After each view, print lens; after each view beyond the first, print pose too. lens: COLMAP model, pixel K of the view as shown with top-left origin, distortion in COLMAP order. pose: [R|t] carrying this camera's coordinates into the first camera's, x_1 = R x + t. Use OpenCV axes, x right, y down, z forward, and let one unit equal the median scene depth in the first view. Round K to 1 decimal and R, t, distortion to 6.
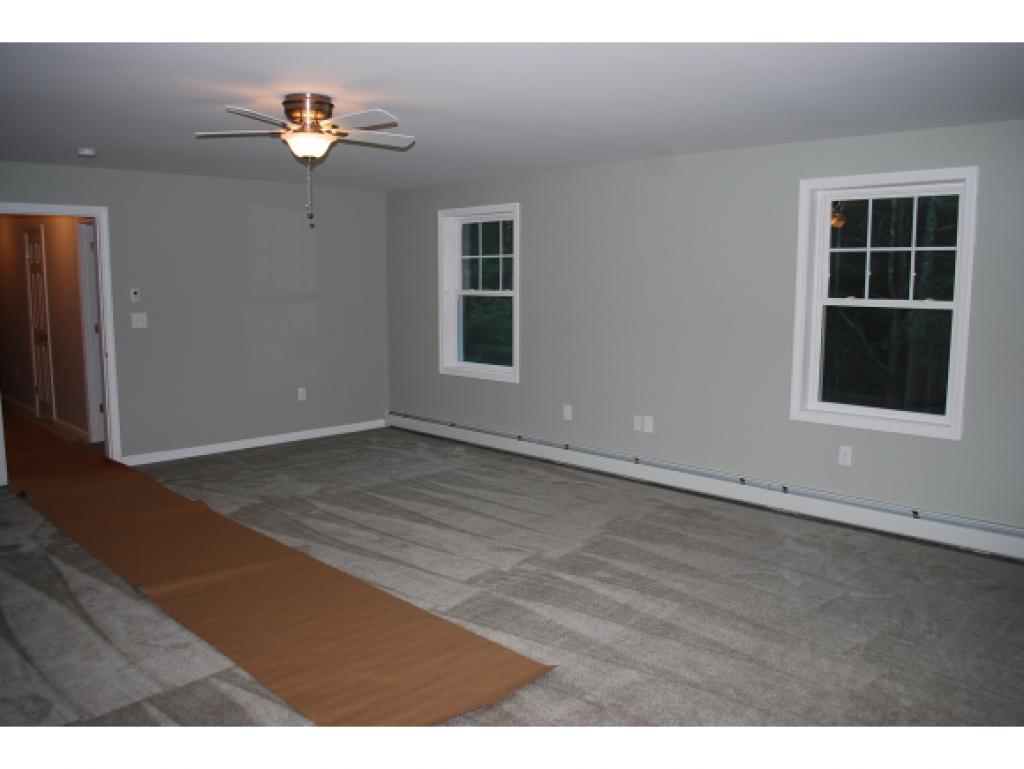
lens RADIAL K [[822.6, 0, 512.0], [0, 822.6, 384.5], [0, 0, 1]] dist [-0.053411, 0.000001]
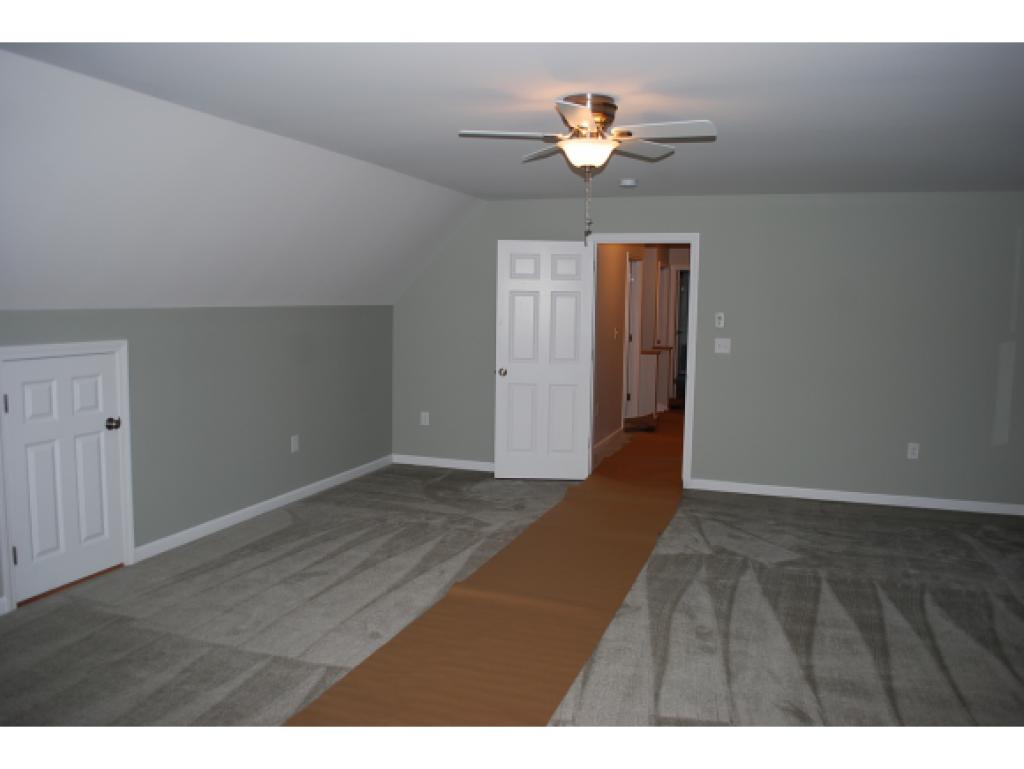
lens RADIAL K [[822.6, 0, 512.0], [0, 822.6, 384.5], [0, 0, 1]] dist [-0.053411, 0.000001]
pose [[0.445523, 0.100512, -0.889610, 0.465523], [-0.131786, 0.990216, 0.045880, -0.065449], [0.885518, 0.096798, 0.454410, 0.480326]]
